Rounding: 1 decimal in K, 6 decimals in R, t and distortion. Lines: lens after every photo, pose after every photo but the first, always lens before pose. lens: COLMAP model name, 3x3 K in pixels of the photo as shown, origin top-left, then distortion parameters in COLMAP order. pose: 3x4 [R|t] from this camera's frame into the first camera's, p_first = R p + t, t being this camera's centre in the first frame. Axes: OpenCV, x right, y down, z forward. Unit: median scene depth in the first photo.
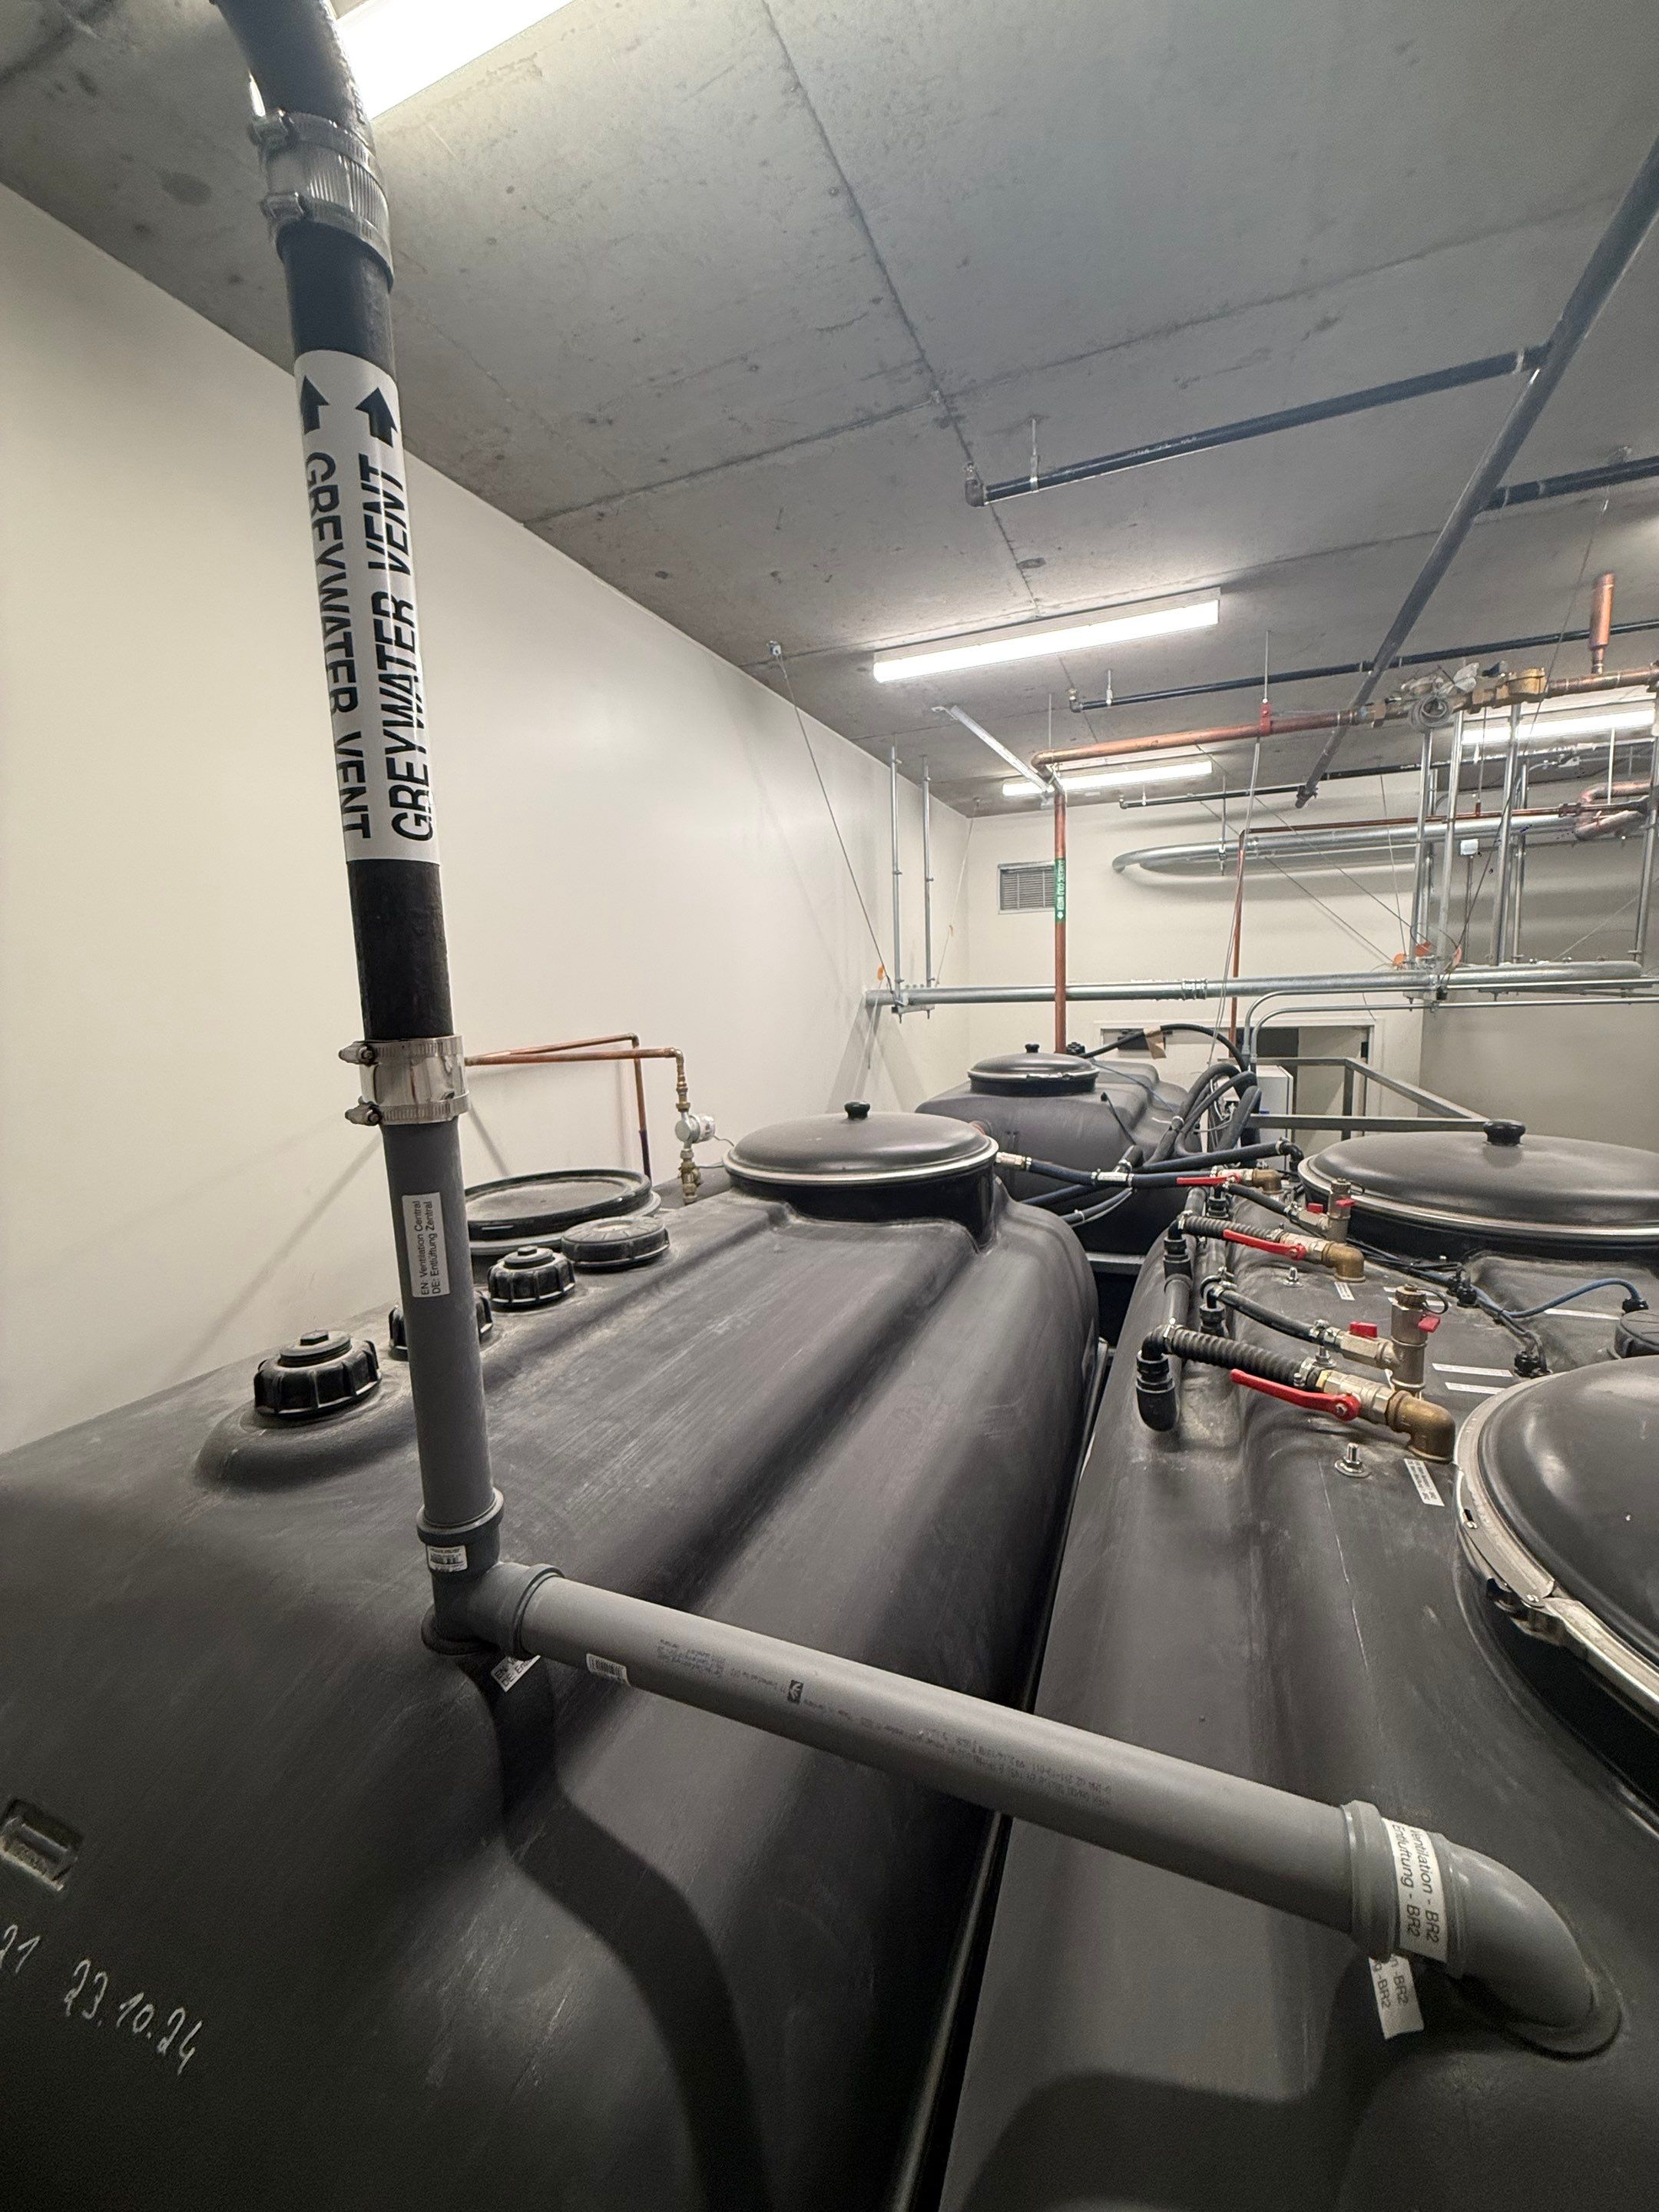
lens RADIAL K [[877.8, 0, 833.5], [0, 877.8, 1108.4], [0, 0, 1]] dist [-0.000802, 0.000056]
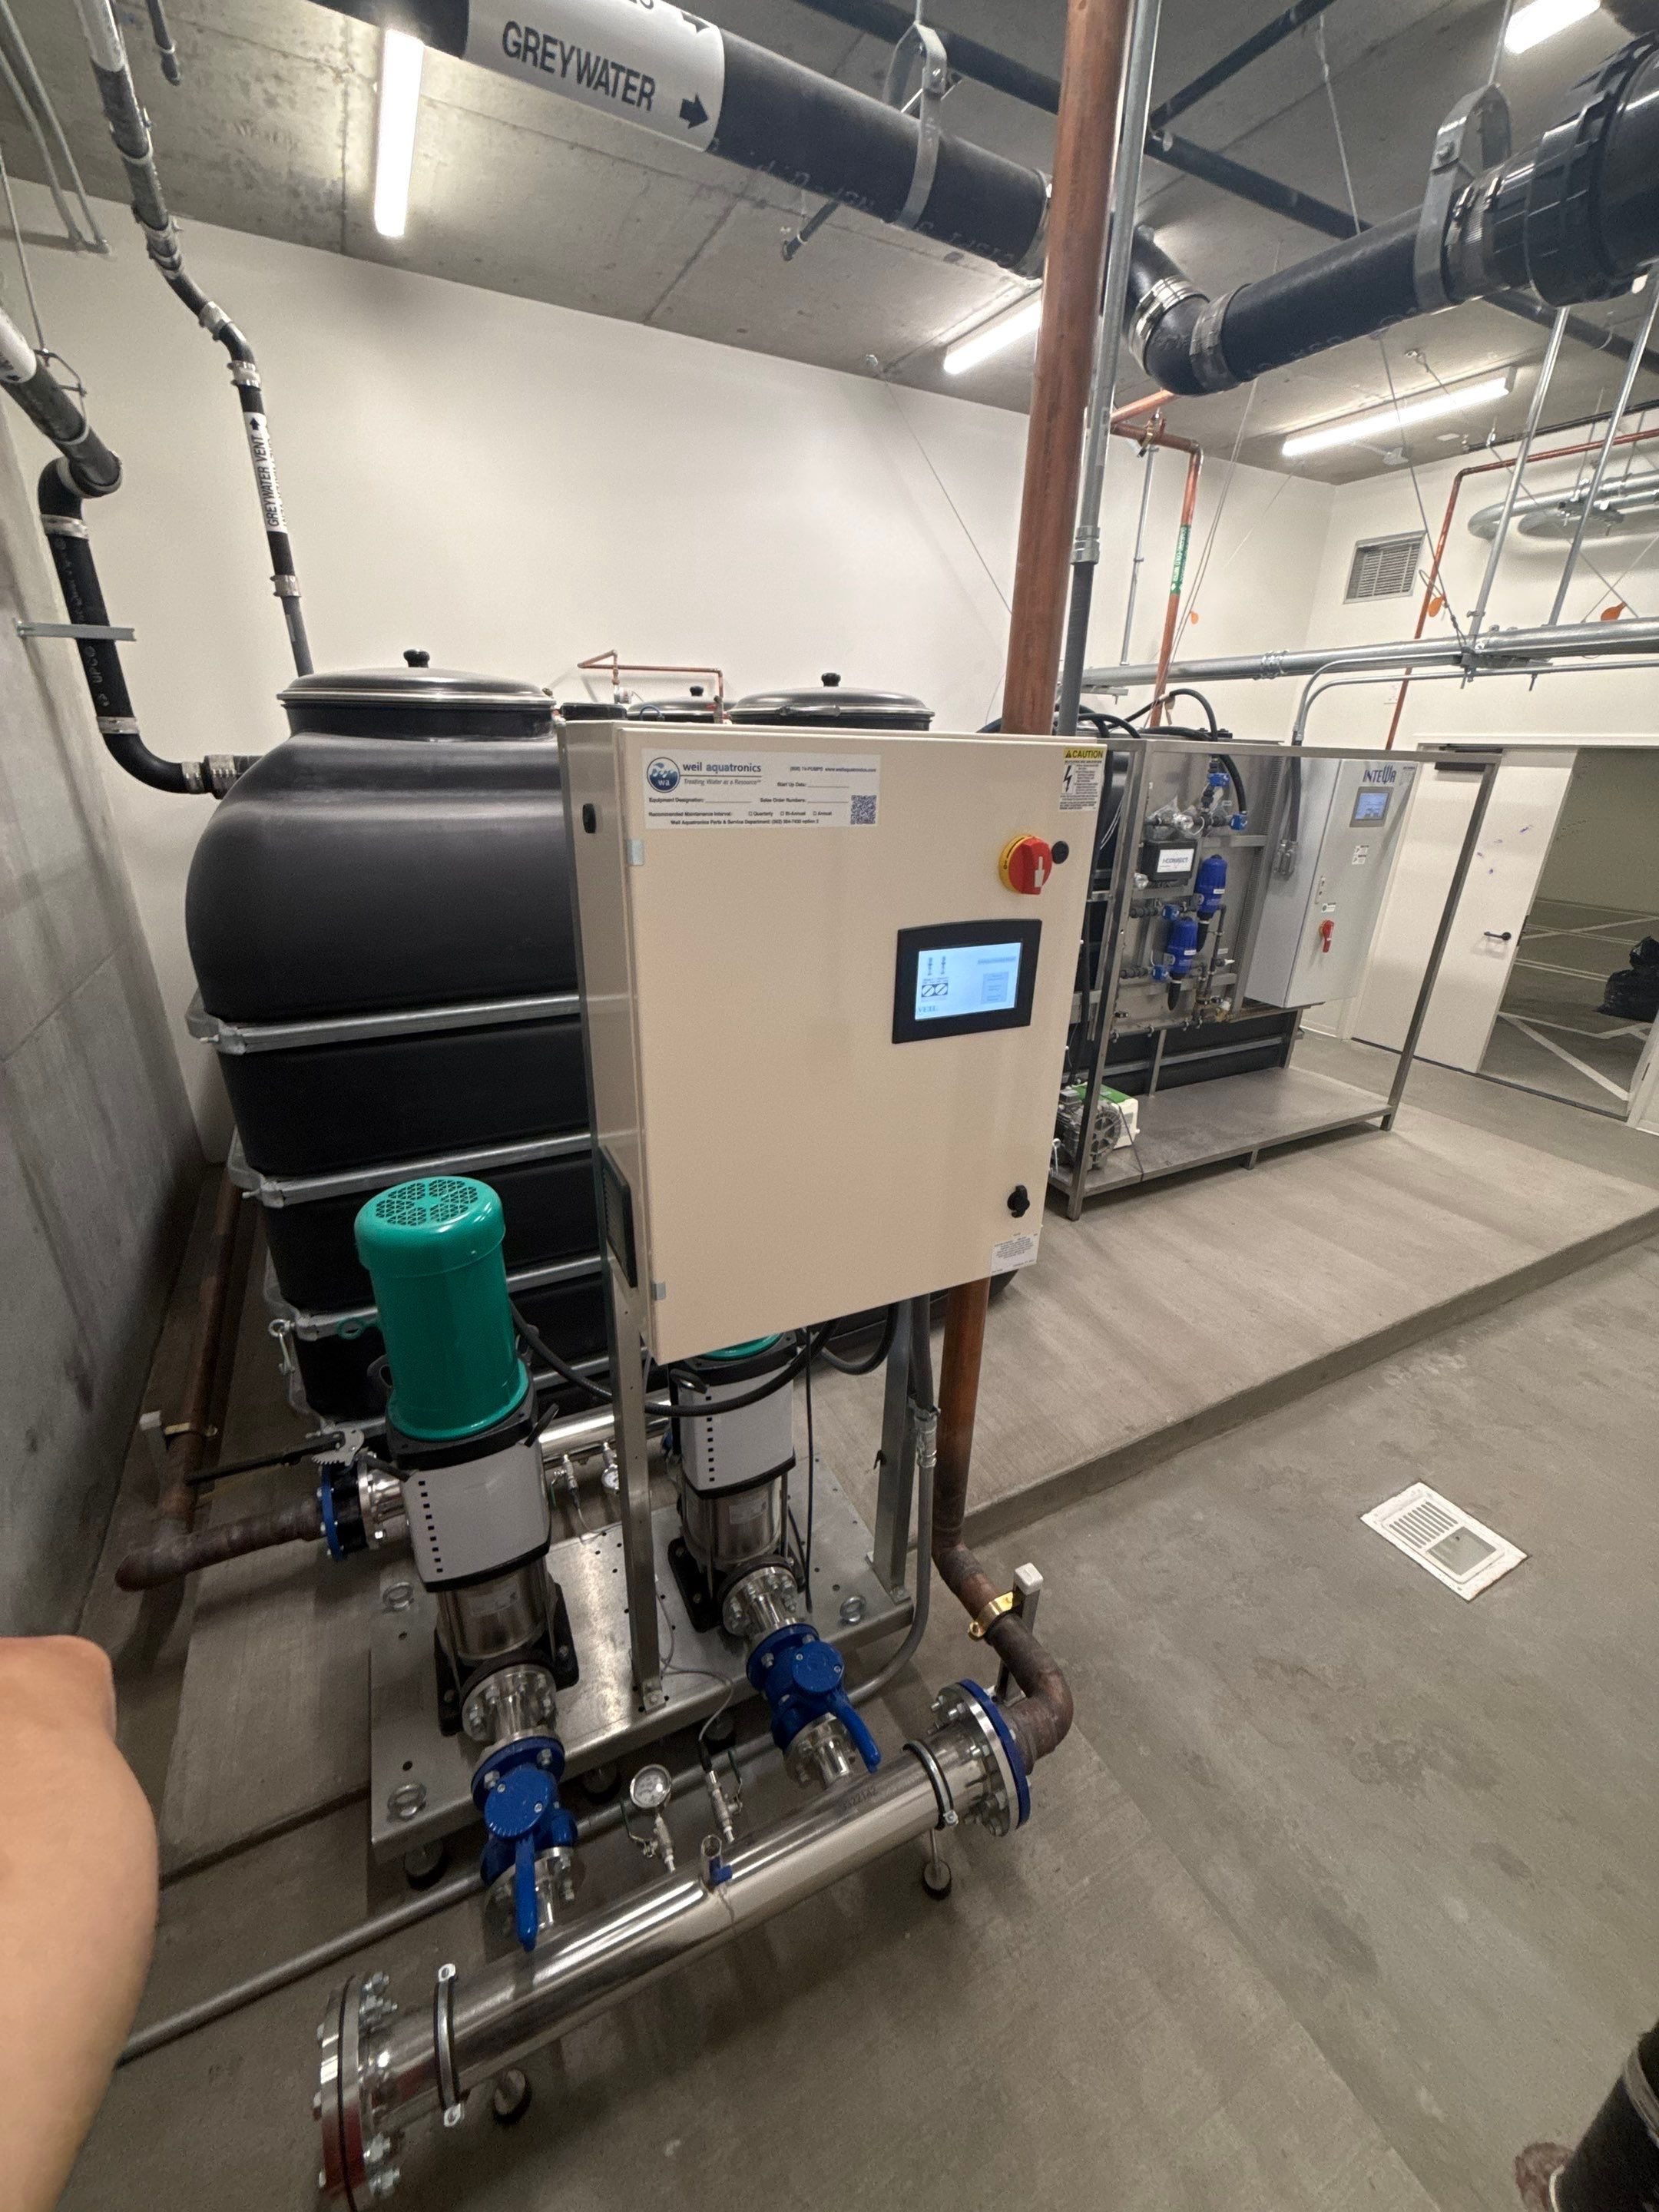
lens RADIAL K [[877.8, 0, 831.0], [0, 877.8, 1101.7], [0, 0, 1]] dist [-0.000802, 0.000056]
pose [[0.765975, 0.295328, -0.571020, 0.853094], [-0.139828, 0.943506, 0.300408, 0.121301], [0.627479, -0.150261, 0.763997, -0.182339]]
